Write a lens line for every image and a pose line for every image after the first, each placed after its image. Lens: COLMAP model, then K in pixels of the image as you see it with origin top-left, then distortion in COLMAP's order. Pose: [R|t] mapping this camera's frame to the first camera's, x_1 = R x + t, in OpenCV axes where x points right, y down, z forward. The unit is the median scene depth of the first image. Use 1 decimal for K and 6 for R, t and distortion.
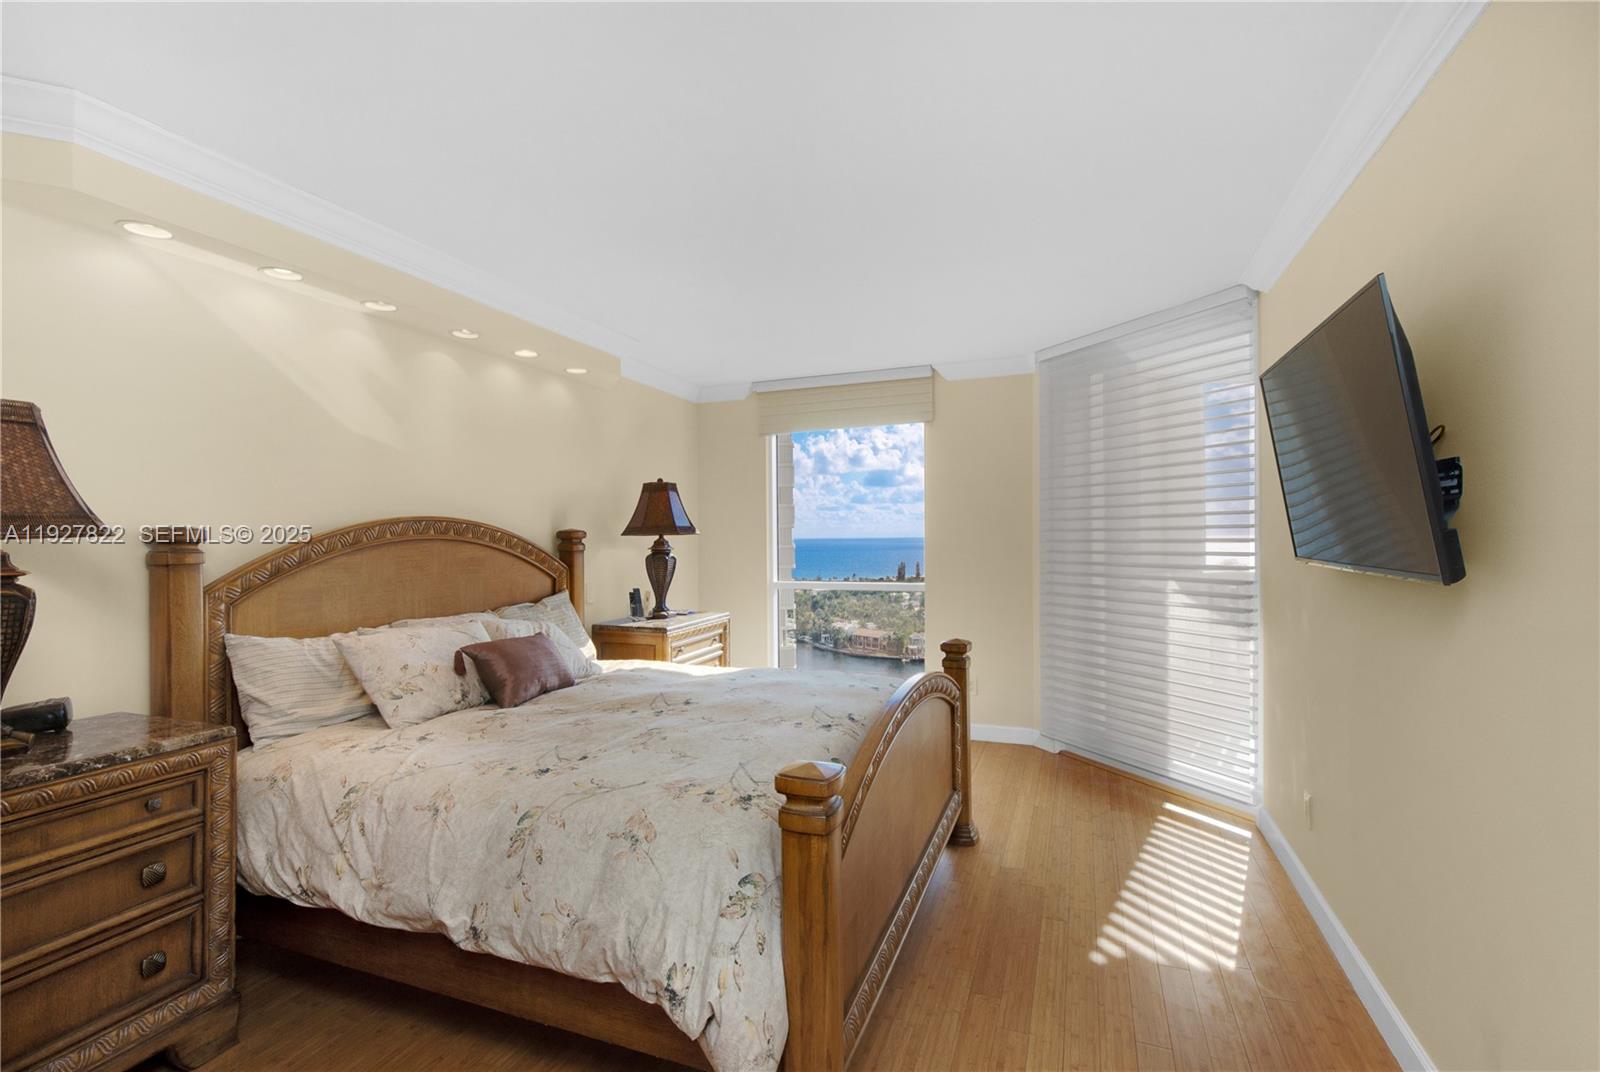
lens RADIAL K [[835.6, 0, 804.7], [0, 835.6, 562.6], [0, 0, 1]] dist [0.024070, -0.000131]
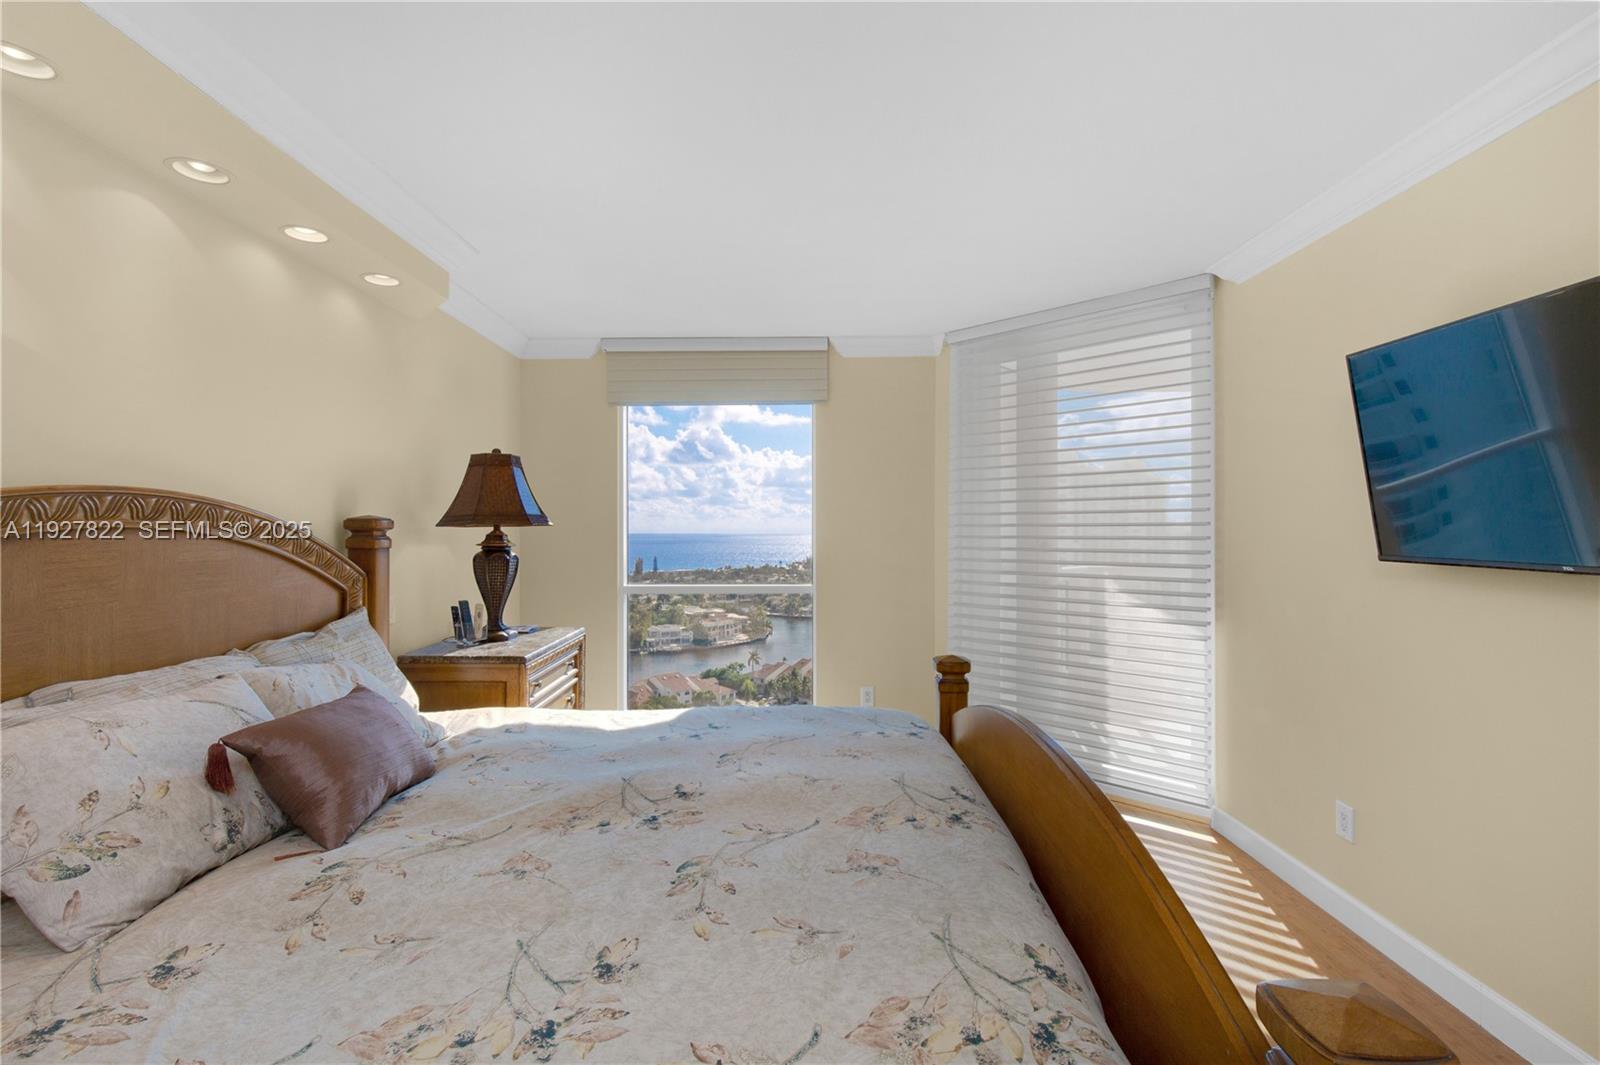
lens RADIAL K [[728.4, 0, 800.9], [0, 728.4, 546.0], [0, 0, 1]] dist [0.003466, -0.000104]
pose [[0.914923, 0.000360, 0.403628, -0.200399], [0.004976, 0.999914, -0.012170, -0.007154], [-0.403598, 0.013143, 0.914842, 0.334801]]
